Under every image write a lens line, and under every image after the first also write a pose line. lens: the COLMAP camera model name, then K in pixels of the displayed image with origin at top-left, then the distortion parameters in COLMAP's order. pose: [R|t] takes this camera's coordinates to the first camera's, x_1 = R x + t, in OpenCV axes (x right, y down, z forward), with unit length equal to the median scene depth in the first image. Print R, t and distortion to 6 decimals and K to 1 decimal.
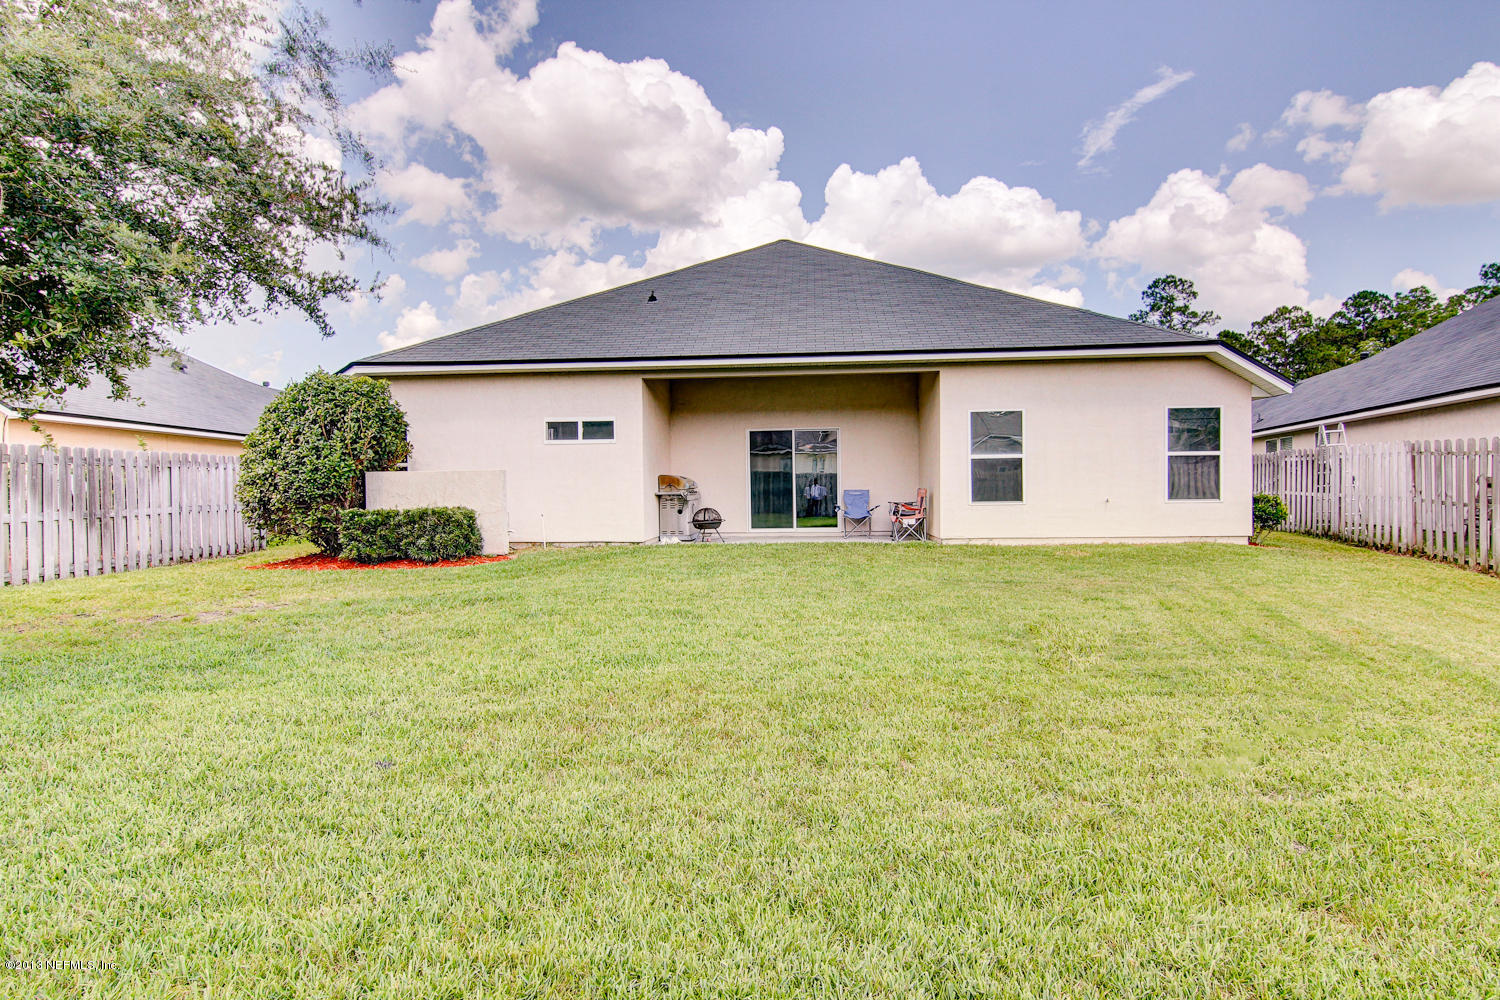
lens RADIAL K [[774.2, 0, 746.2], [0, 774.2, 497.5], [0, 0, 1]] dist [-0.017889, -0.002048]
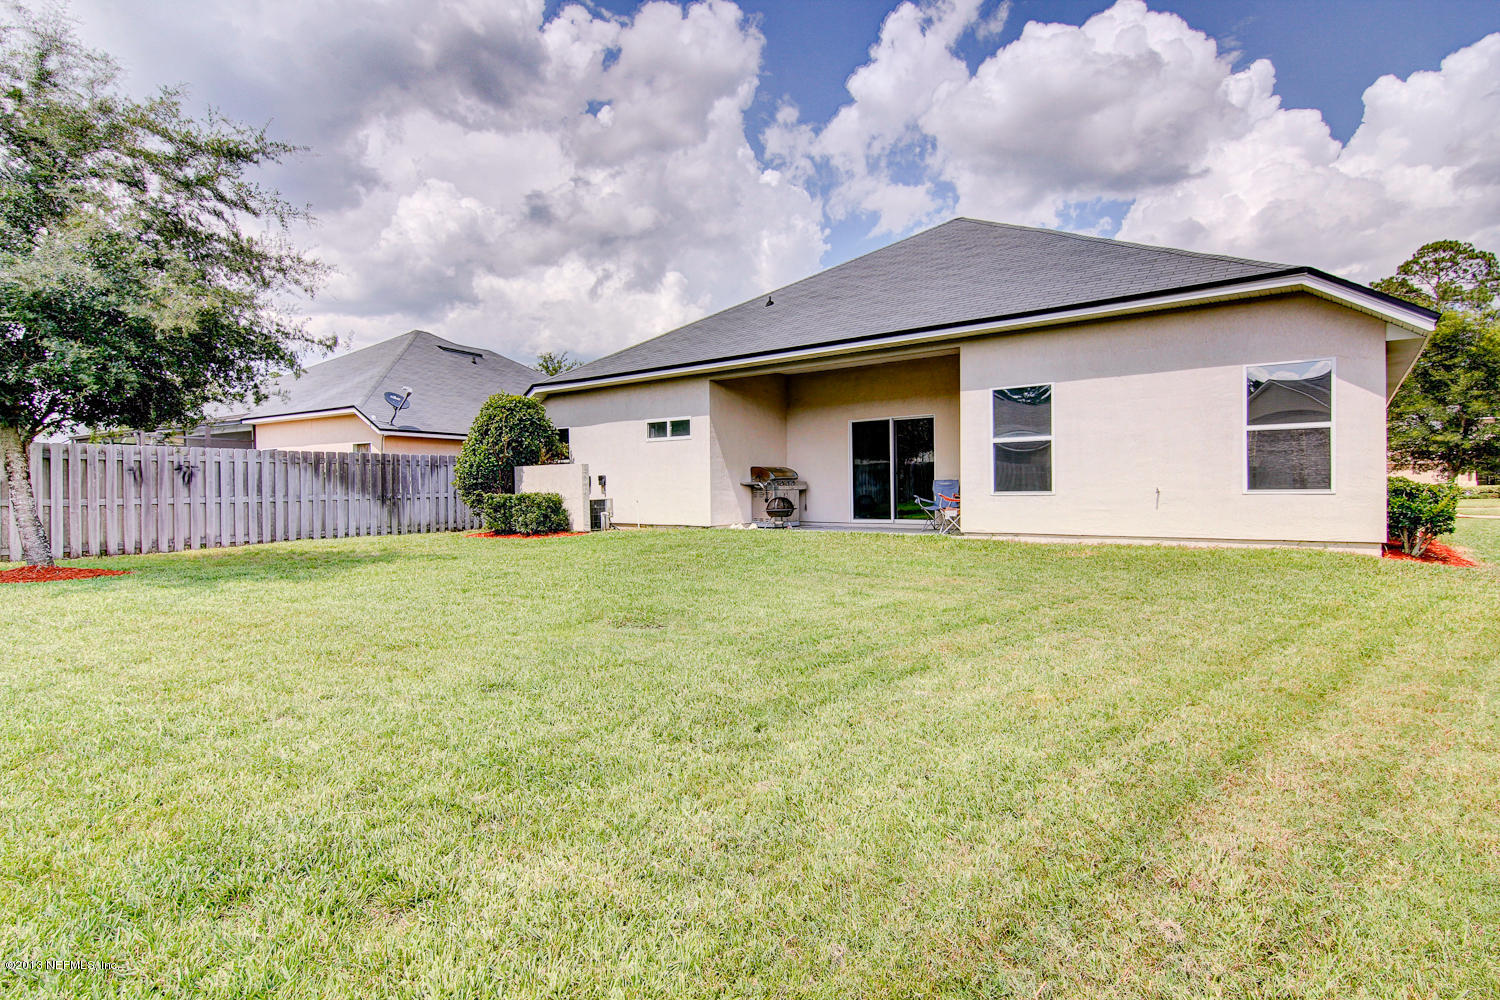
lens RADIAL K [[774.2, 0, 743.2], [0, 774.2, 497.3], [0, 0, 1]] dist [-0.017889, -0.002048]
pose [[0.826670, 0.009036, -0.562615, 0.544691], [-0.006238, 0.999957, 0.006895, 0.007378], [0.562653, -0.002190, 0.826690, 0.105036]]
